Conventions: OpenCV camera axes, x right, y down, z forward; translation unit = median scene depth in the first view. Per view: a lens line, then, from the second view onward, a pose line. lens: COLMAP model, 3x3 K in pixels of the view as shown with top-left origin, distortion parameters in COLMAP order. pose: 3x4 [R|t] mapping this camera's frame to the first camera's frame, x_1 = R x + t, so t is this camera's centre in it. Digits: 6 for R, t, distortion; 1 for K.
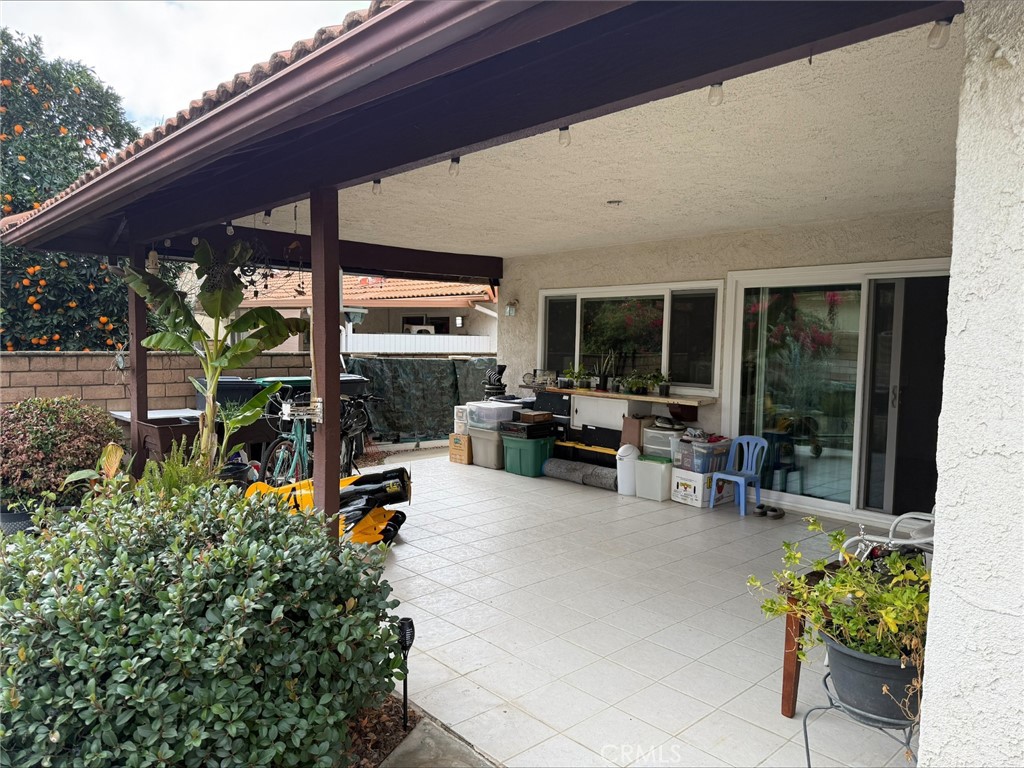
lens RADIAL K [[715.2, 0, 511.4], [0, 715.2, 389.3], [0, 0, 1]] dist [0.072784, -0.096788]
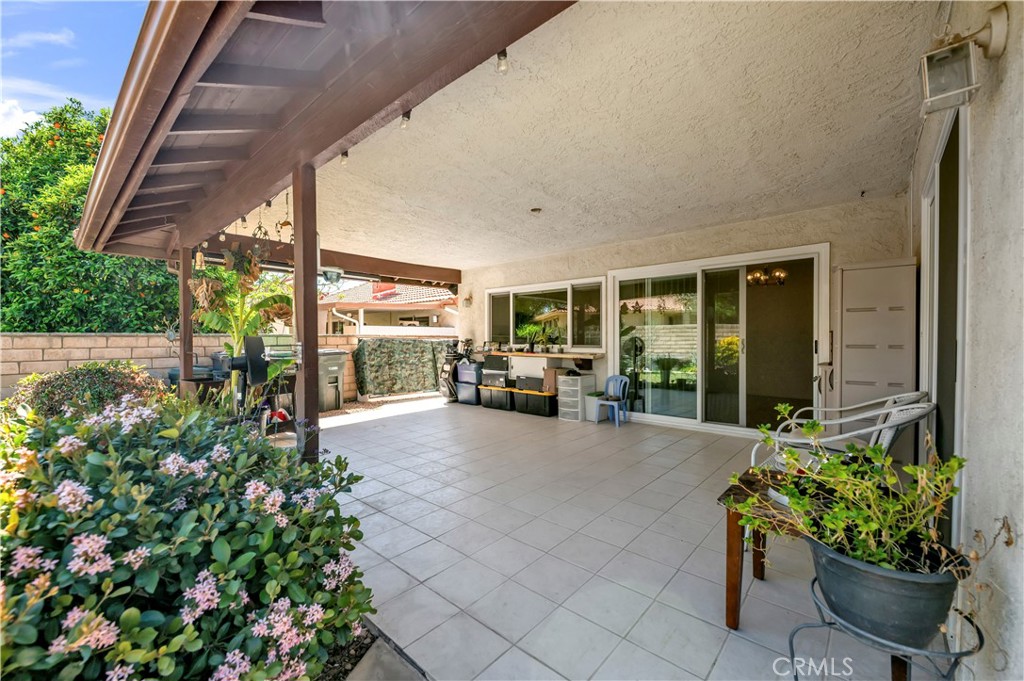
lens RADIAL K [[408.2, 0, 513.7], [0, 408.2, 342.8], [0, 0, 1]] dist [0.023773, -0.015325]
pose [[0.994271, -0.023436, 0.104290, 0.006803], [0.030003, 0.997634, -0.061853, 0.035447], [-0.102594, 0.064627, 0.992622, 0.159714]]
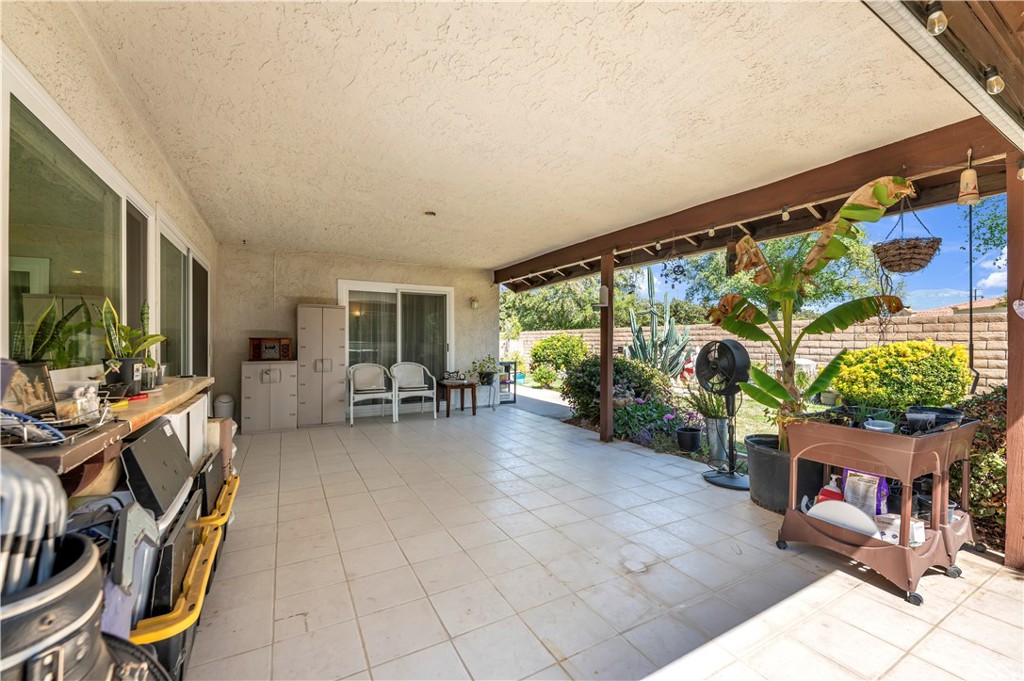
lens RADIAL K [[408.2, 0, 513.7], [0, 408.2, 342.8], [0, 0, 1]] dist [0.023773, -0.015325]
pose [[-0.976554, -0.019400, 0.214398, -0.138283], [-0.003677, 0.997289, 0.073492, -0.047282], [-0.215242, 0.070981, -0.973978, 1.264478]]
